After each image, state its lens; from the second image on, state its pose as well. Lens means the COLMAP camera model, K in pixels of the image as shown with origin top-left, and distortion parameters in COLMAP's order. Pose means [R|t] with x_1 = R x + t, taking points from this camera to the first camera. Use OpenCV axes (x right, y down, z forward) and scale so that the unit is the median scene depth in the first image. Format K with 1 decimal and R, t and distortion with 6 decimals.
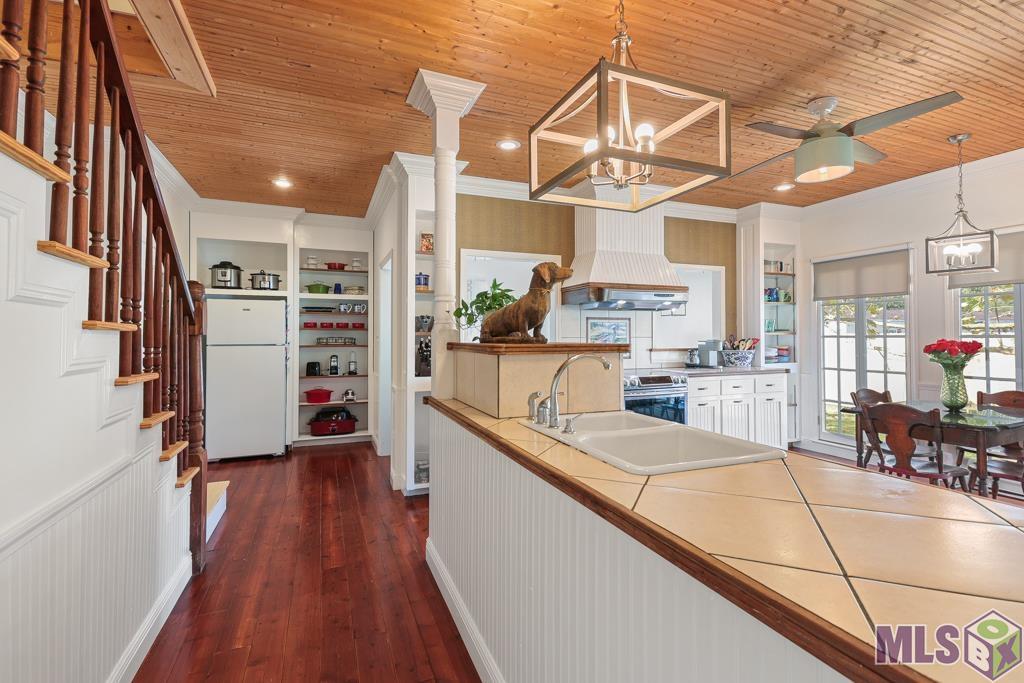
lens RADIAL K [[466.1, 0, 514.4], [0, 466.1, 332.5], [0, 0, 1]] dist [-0.000955, -0.000739]
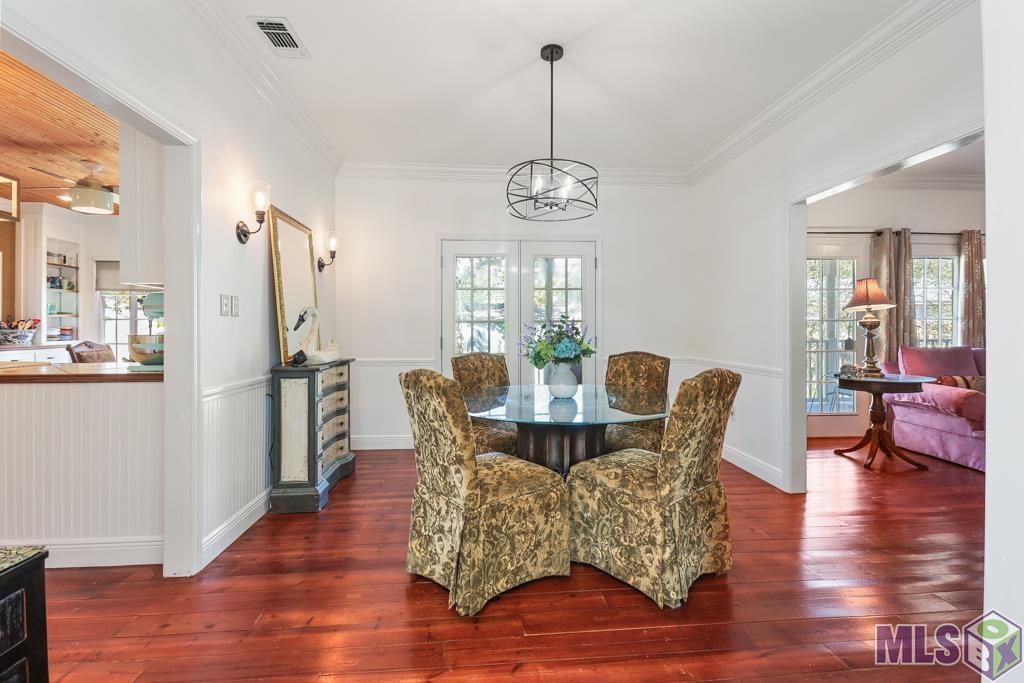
lens RADIAL K [[466.1, 0, 514.0], [0, 466.1, 326.3], [0, 0, 1]] dist [-0.000955, -0.000739]
pose [[0.291612, 0.005200, 0.956523, -0.230024], [-0.006928, 0.999970, -0.003324, 0.024560], [-0.956512, -0.005657, 0.291639, -0.448703]]
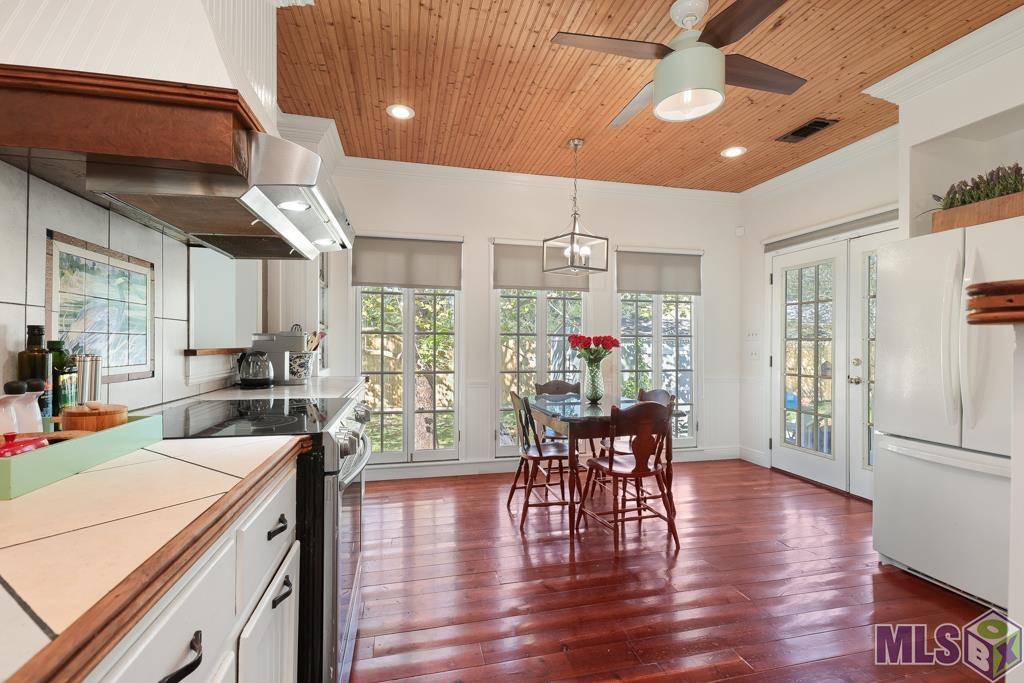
lens RADIAL K [[466.1, 0, 515.4], [0, 466.1, 346.1], [0, 0, 1]] dist [-0.000955, -0.000739]
pose [[0.137940, 0.004265, 0.990431, -0.064683], [-0.009961, 0.999946, -0.002918, 0.029447], [-0.990390, -0.009463, 0.137975, 0.640936]]
